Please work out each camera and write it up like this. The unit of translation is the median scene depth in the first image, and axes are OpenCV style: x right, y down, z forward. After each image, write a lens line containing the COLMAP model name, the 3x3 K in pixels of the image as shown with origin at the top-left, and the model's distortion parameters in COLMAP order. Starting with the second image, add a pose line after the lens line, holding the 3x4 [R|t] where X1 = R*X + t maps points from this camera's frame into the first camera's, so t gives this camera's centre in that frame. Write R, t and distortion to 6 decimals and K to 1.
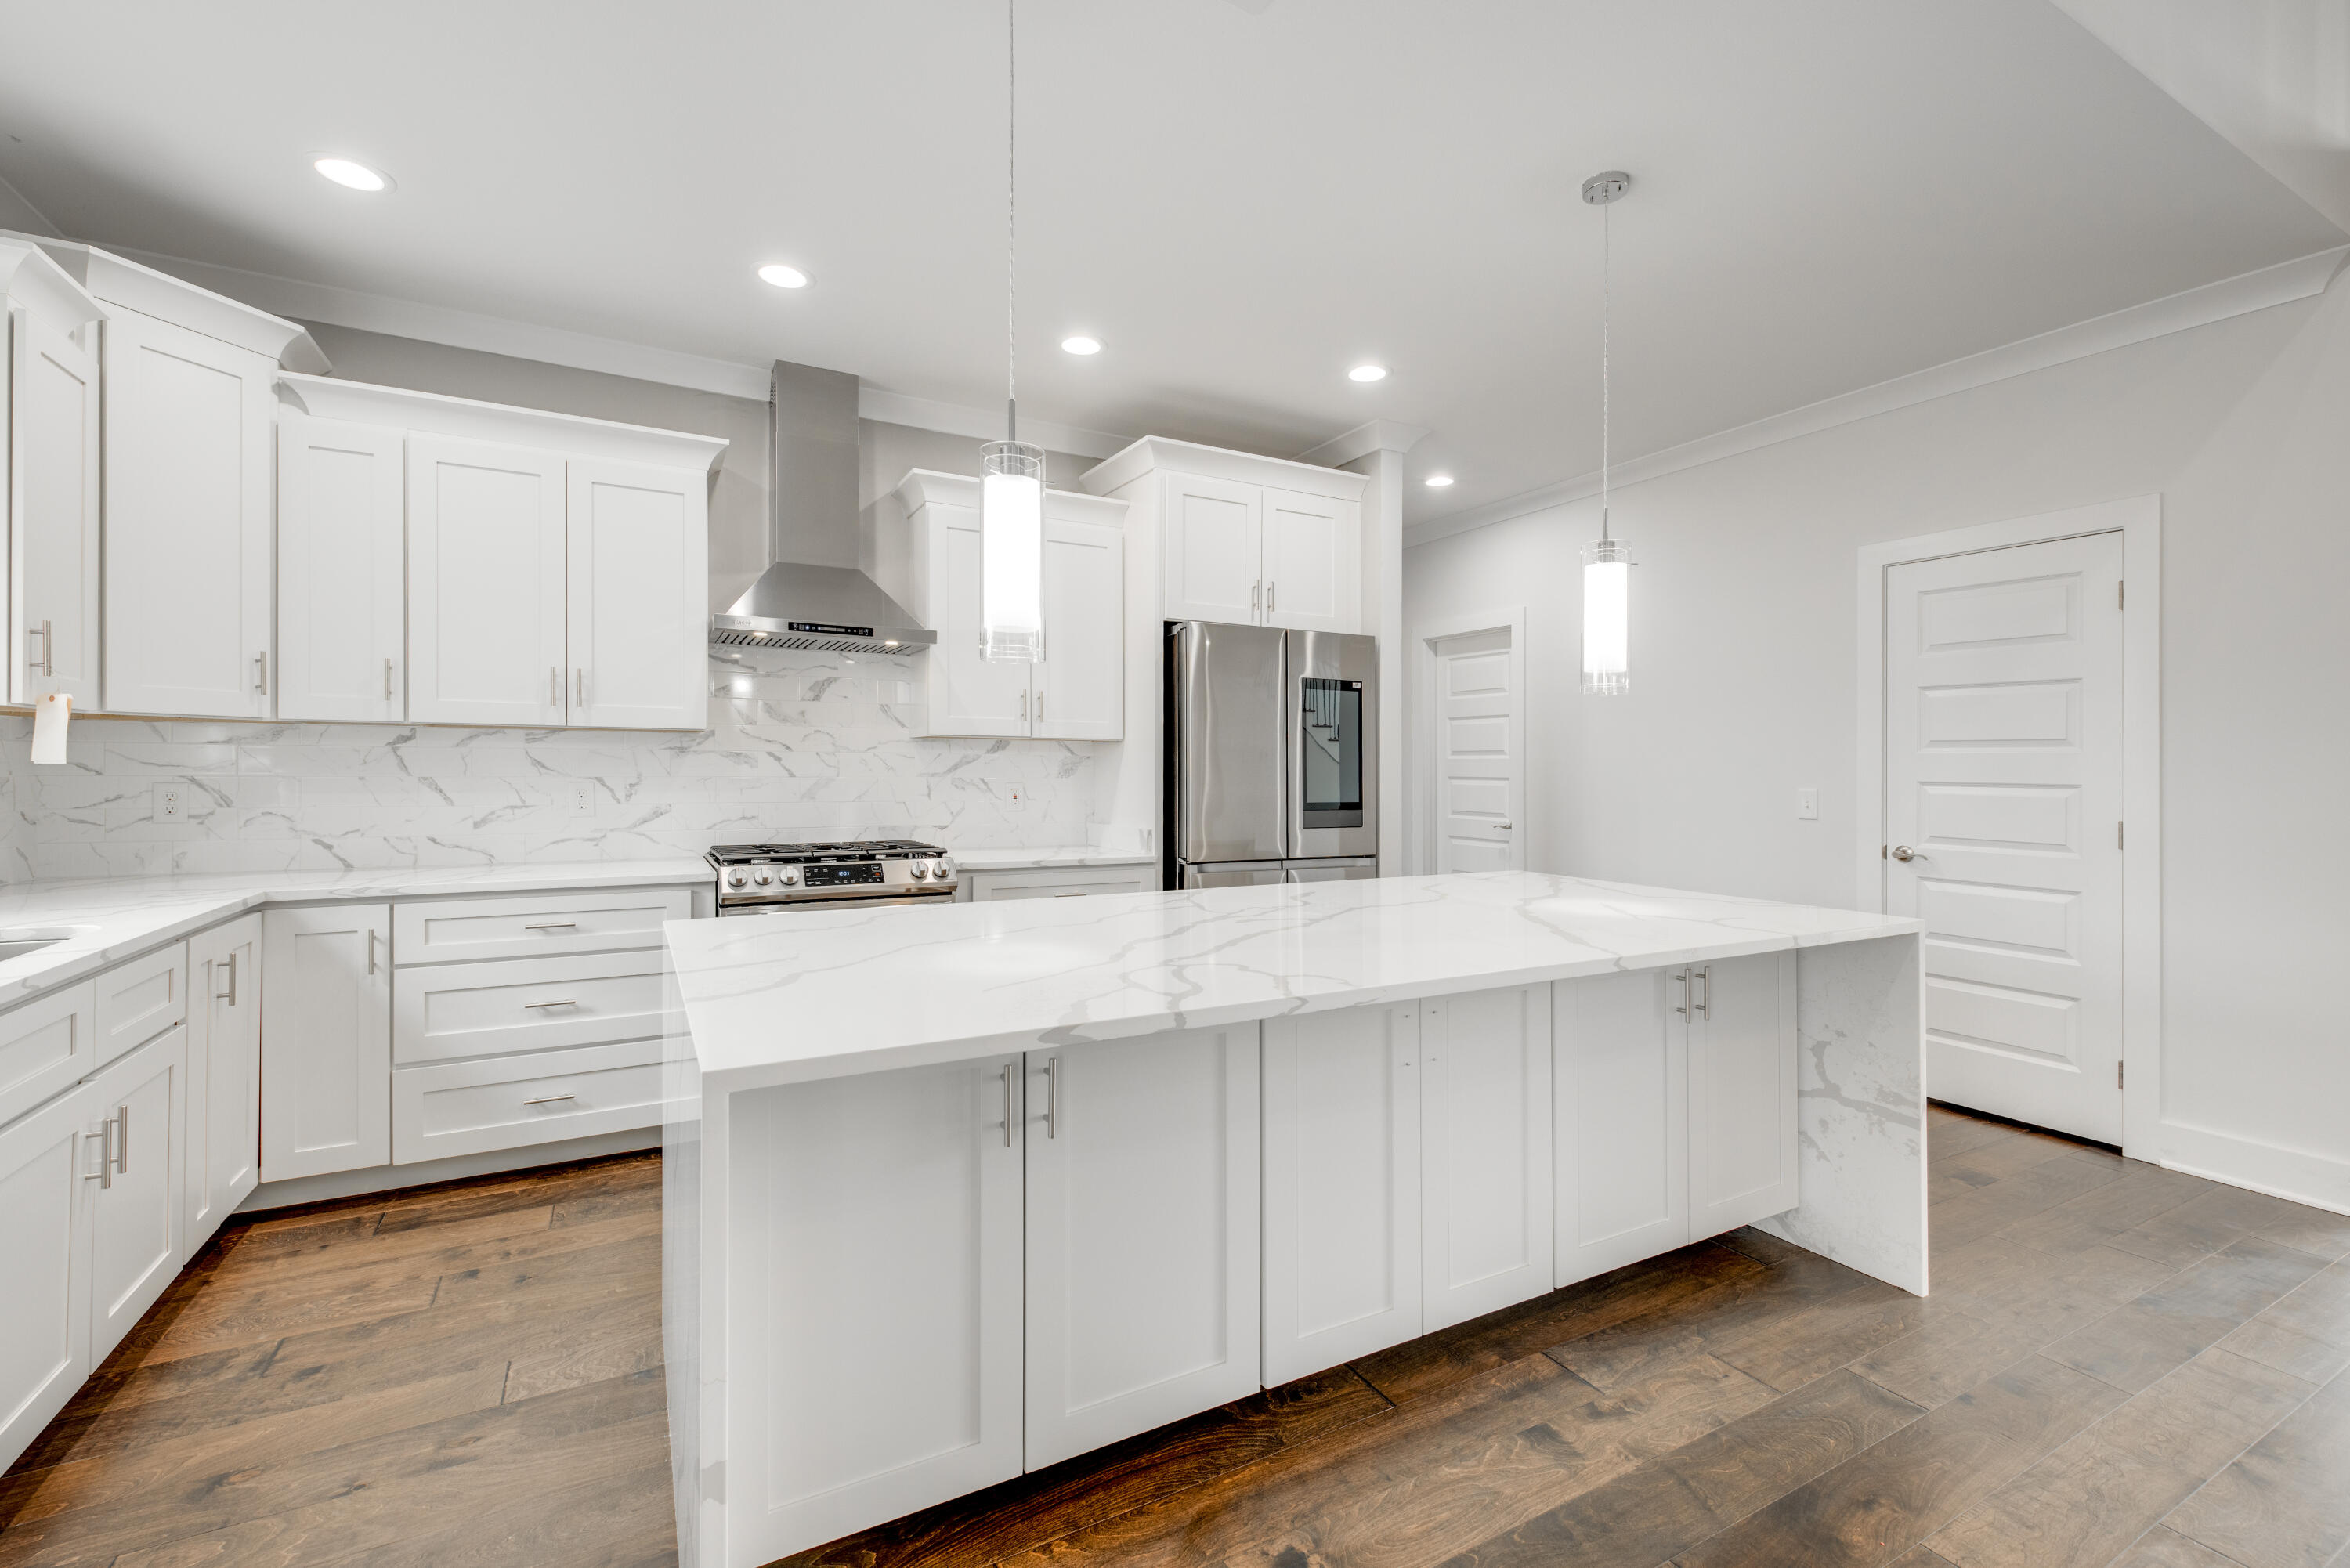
lens RADIAL K [[1013.0, 0, 1175.0], [0, 1013.0, 784.0], [0, 0, 1]] dist [0.031712, -0.013855]
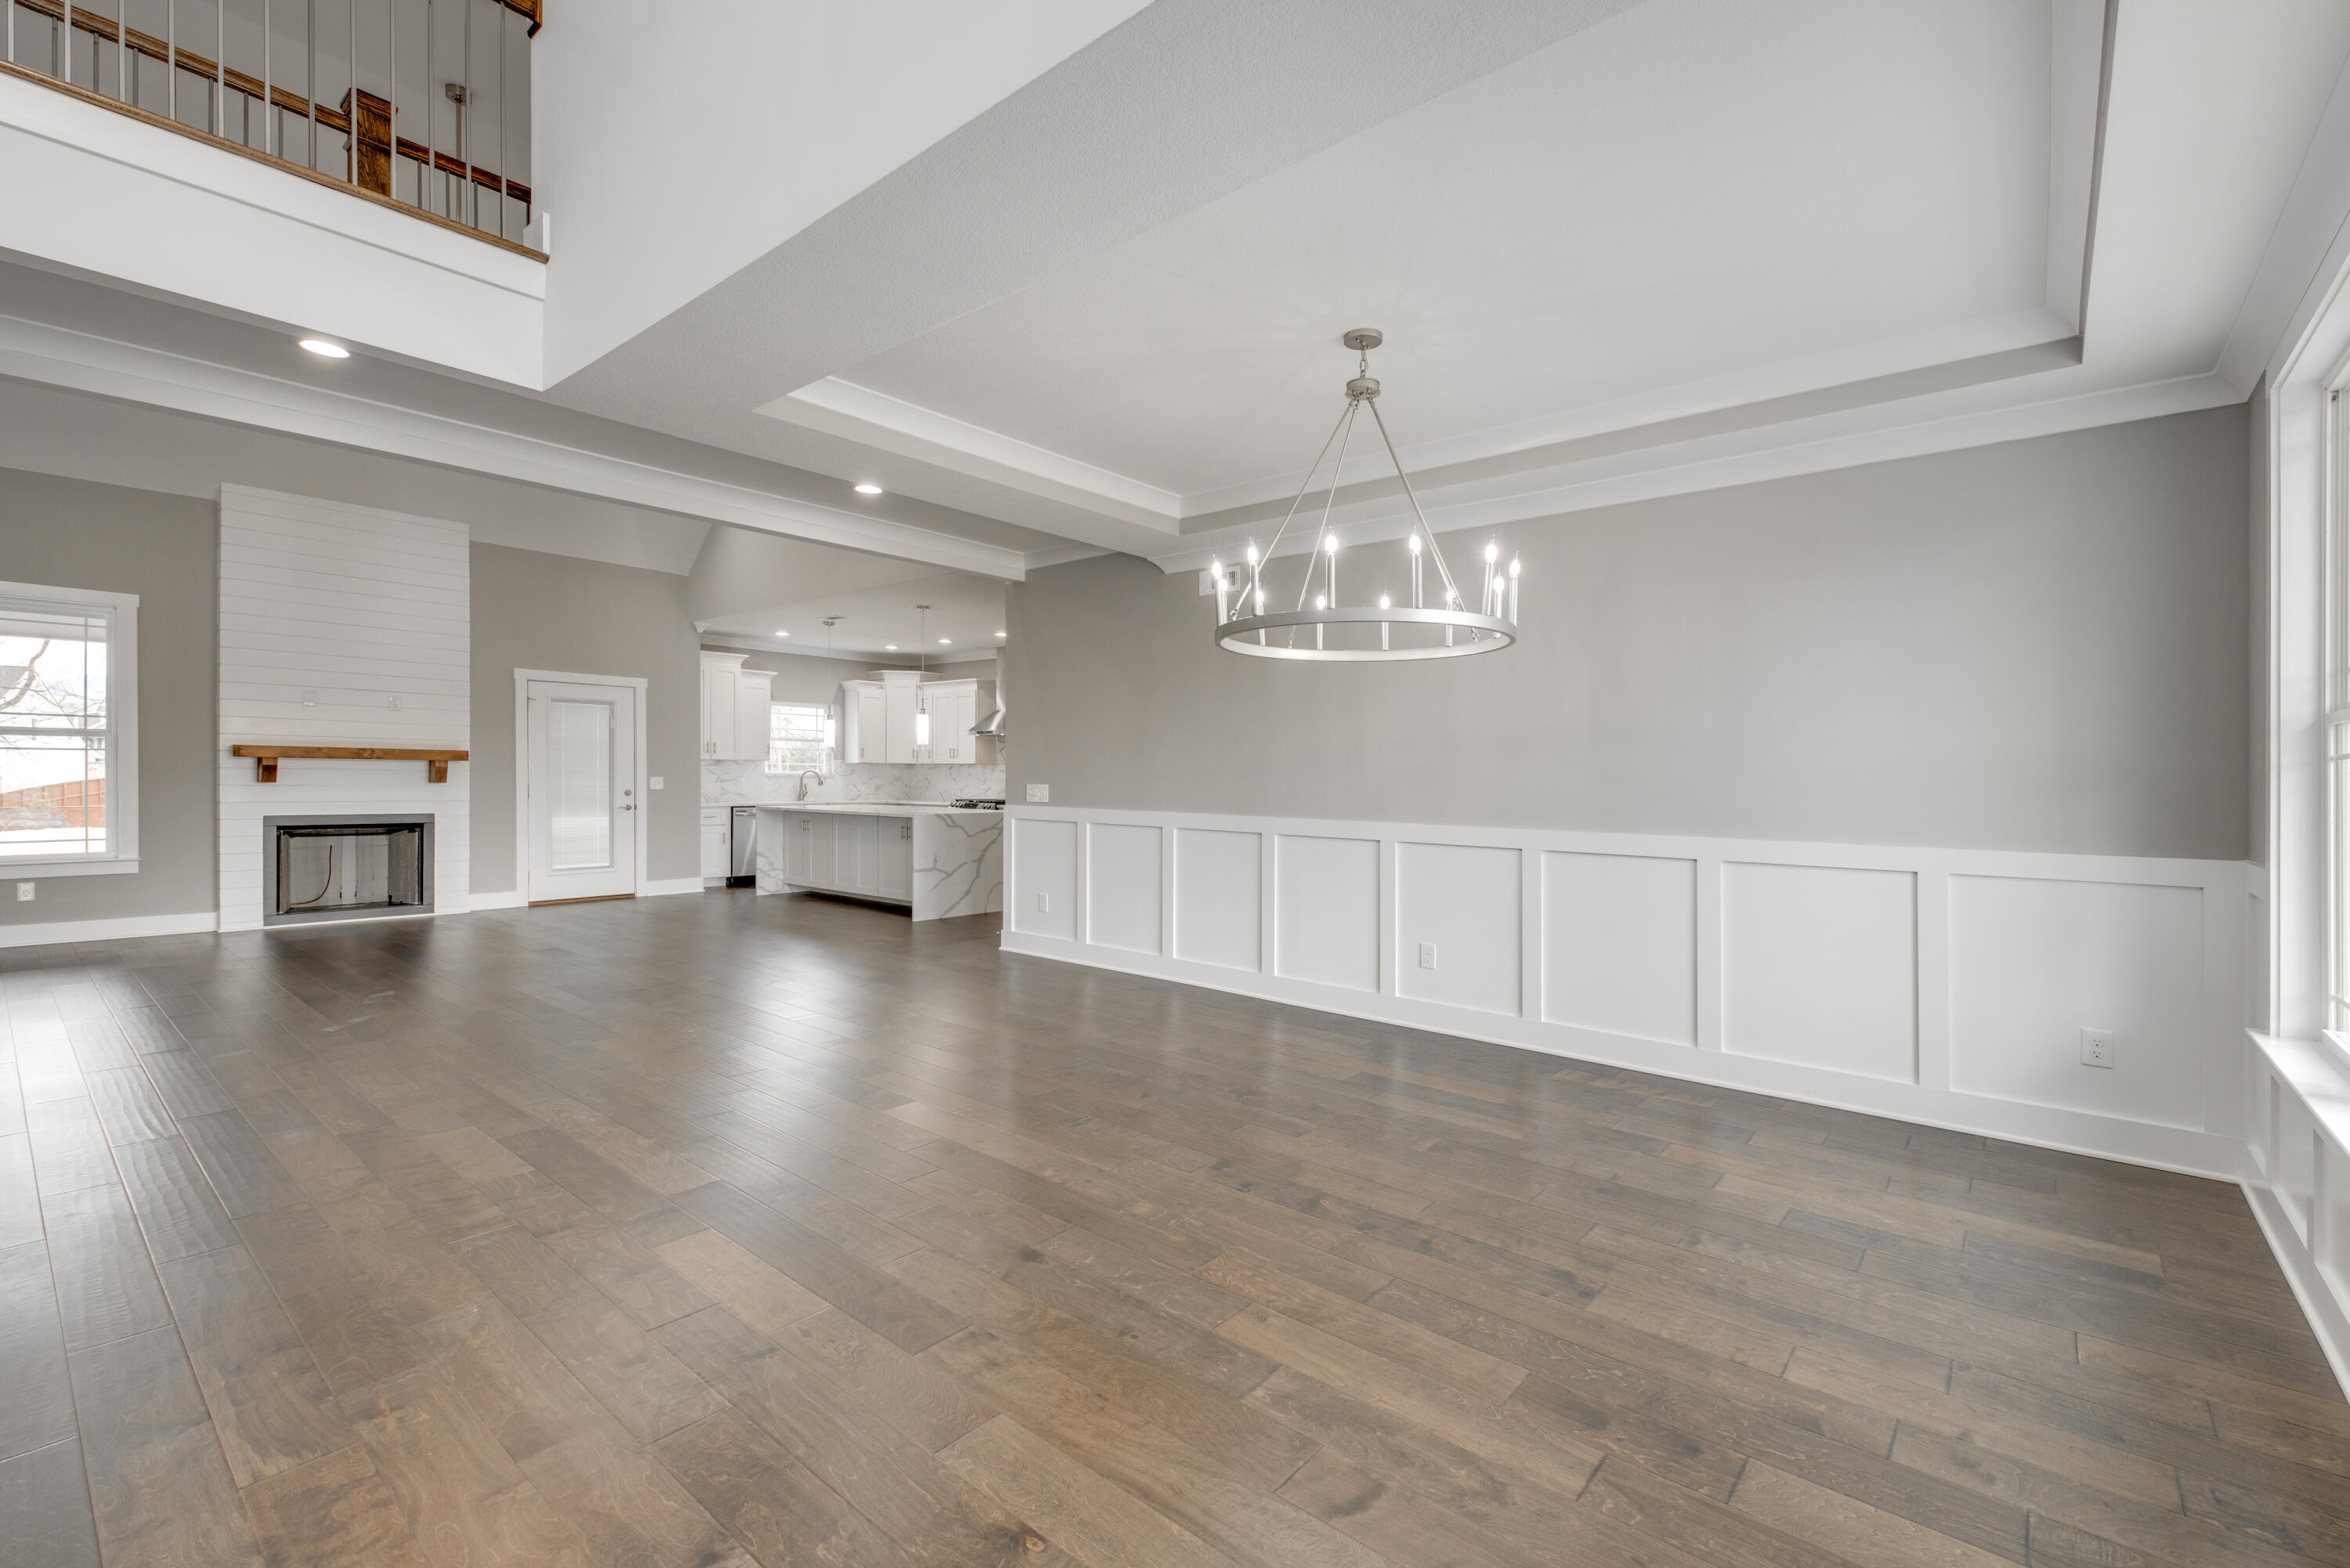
lens RADIAL K [[1007.1, 0, 1175.0], [0, 1007.1, 784.0], [0, 0, 1]] dist [0.028195, -0.000052]
pose [[0.357493, 0.004711, -0.933904, 3.051376], [-0.020274, 0.999791, -0.002717, 0.010164], [0.933696, 0.019905, 0.357514, 0.437671]]
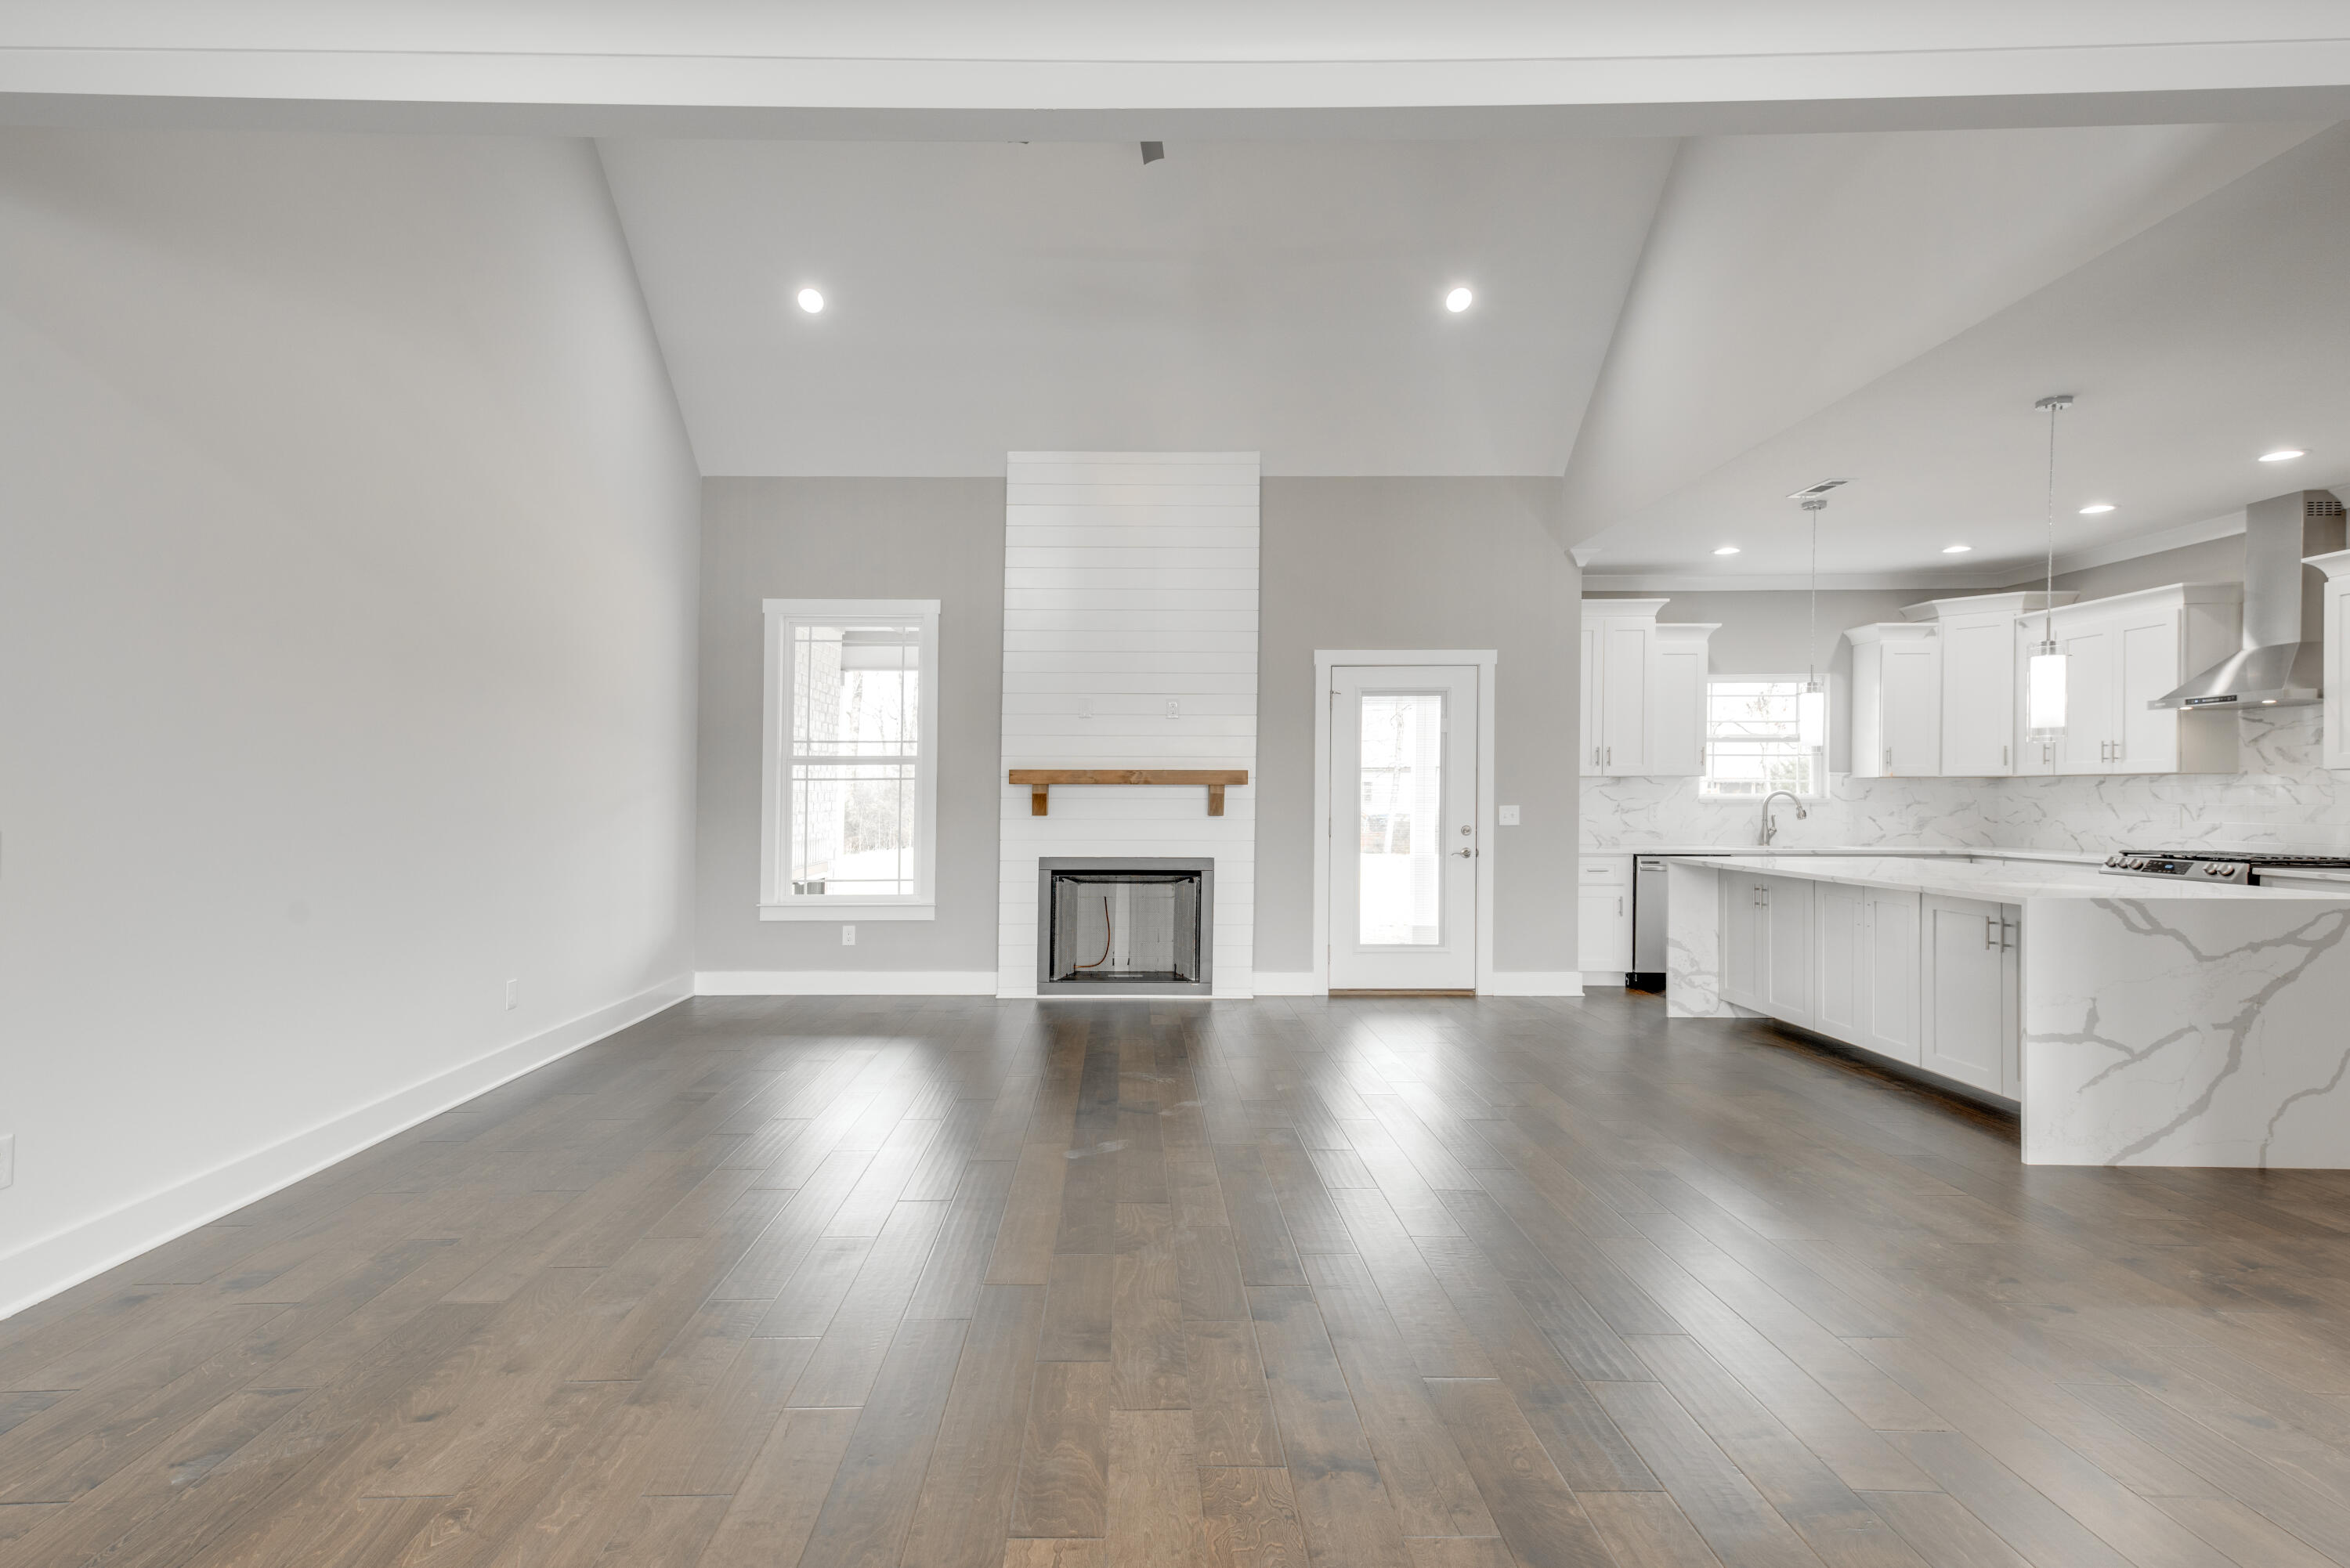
lens RADIAL K [[1201.2, 0, 1104.4], [0, 1201.2, 817.2], [0, 0, 1]] dist [0.024587, 0.000416]
pose [[-0.491477, 0.011245, -0.870818, 2.032541], [-0.014410, 0.999675, 0.021042, -0.001872], [0.870771, 0.022890, -0.491155, 0.519700]]
